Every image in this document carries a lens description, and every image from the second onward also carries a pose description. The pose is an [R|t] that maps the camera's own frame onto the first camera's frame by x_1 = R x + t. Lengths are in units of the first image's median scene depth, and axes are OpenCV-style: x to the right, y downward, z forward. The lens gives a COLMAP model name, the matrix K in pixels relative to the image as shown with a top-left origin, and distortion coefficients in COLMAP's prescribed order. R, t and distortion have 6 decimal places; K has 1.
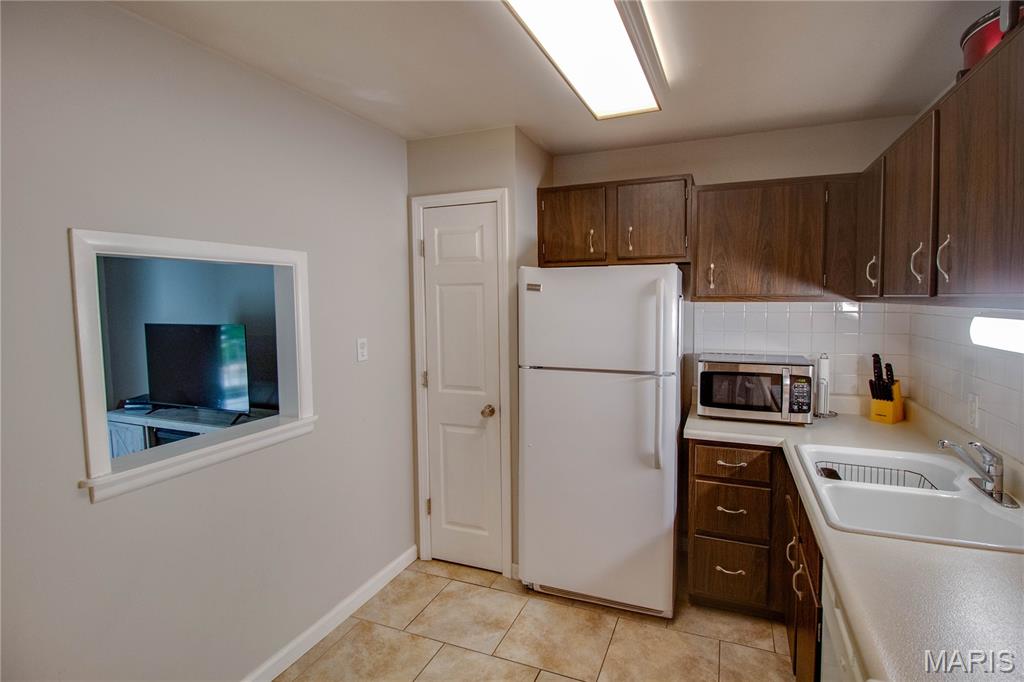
lens RADIAL K [[491.4, 0, 519.4], [0, 491.4, 327.1], [0, 0, 1]] dist [0.002201, -0.010442]
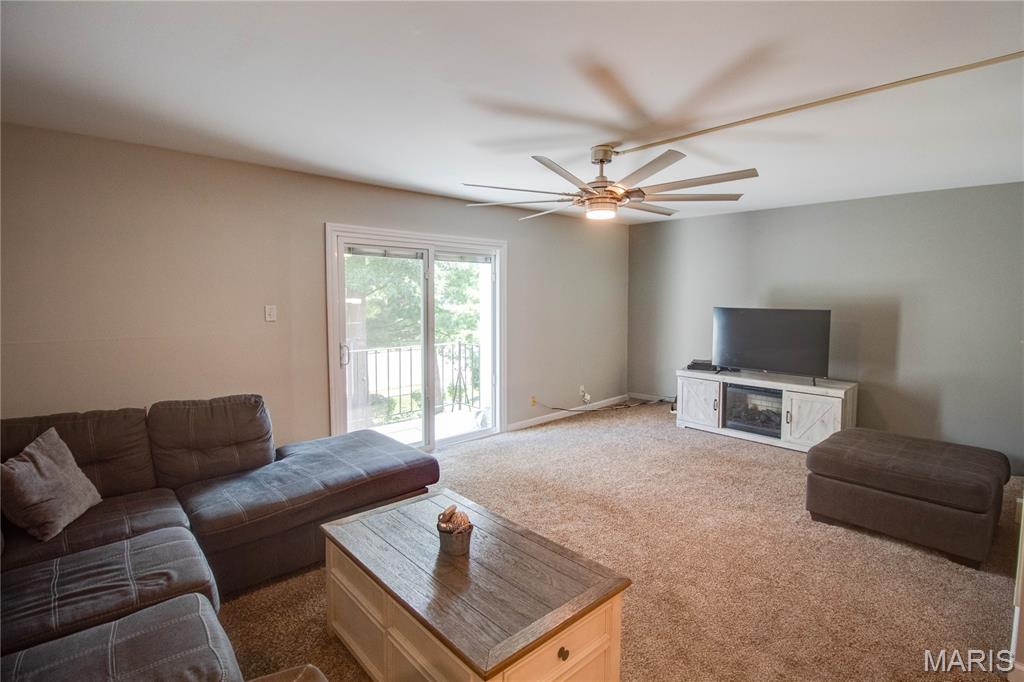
lens RADIAL K [[491.4, 0, 519.4], [0, 491.4, 327.1], [0, 0, 1]] dist [0.002201, -0.010442]
pose [[0.904039, 0.047351, -0.424819, -1.153980], [-0.043265, 0.998878, 0.019264, 0.074958], [0.425255, 0.000964, 0.905073, -0.739071]]
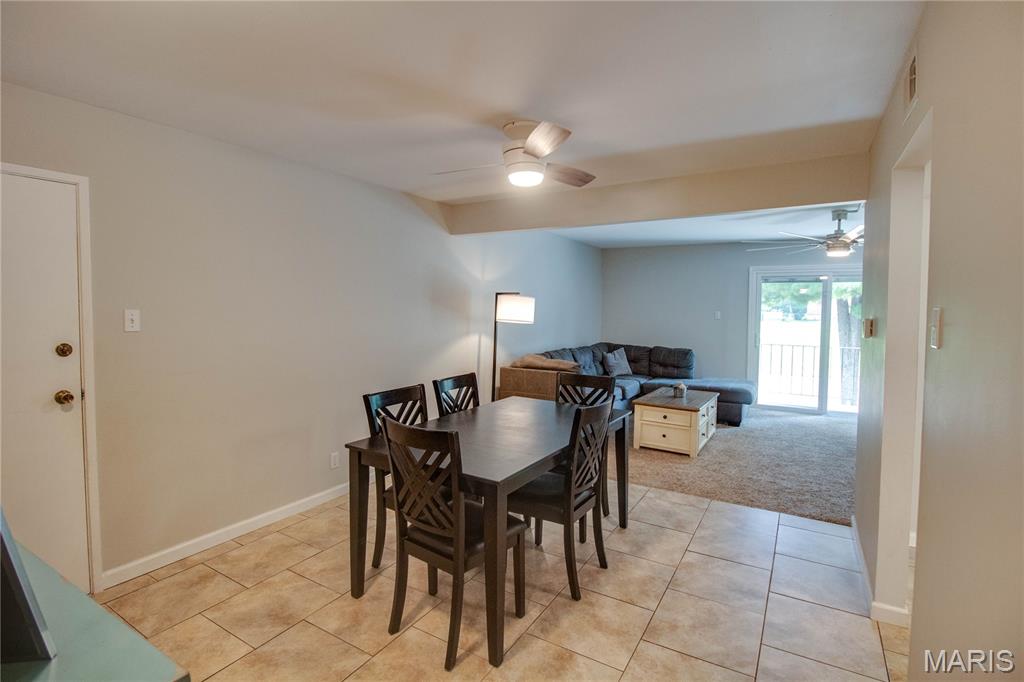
lens RADIAL K [[491.4, 0, 519.4], [0, 491.4, 327.1], [0, 0, 1]] dist [0.002201, -0.010442]
pose [[-0.147382, 0.054759, -0.987563, 0.782125], [-0.066398, 0.995666, 0.065117, 0.051358], [0.986848, 0.075170, -0.143107, -0.450903]]
